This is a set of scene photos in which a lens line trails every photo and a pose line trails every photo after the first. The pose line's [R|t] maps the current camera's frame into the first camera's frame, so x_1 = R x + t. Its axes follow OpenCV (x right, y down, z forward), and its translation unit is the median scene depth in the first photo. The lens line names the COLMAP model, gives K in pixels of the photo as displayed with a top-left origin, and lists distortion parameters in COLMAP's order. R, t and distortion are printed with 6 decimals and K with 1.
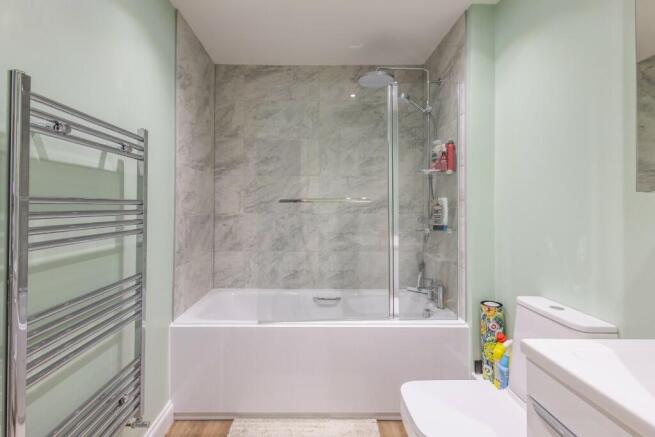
lens RADIAL K [[303.2, 0, 315.5], [0, 303.2, 210.2], [0, 0, 1]] dist [0.003091, 0.000282]
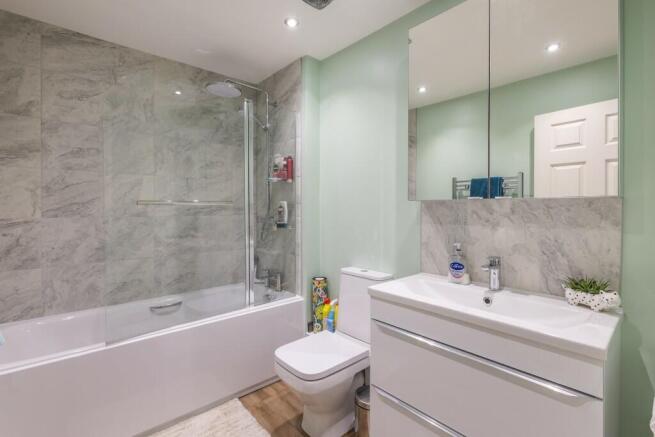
lens RADIAL K [[303.6, 0, 327.5], [0, 303.6, 218.5], [0, 0, 1]] dist [0.000622, 0.000150]
pose [[0.753618, -0.025787, 0.656807, -0.205047], [0.010740, 0.999580, 0.026922, -0.001589], [-0.657225, -0.013235, 0.753578, -0.044302]]
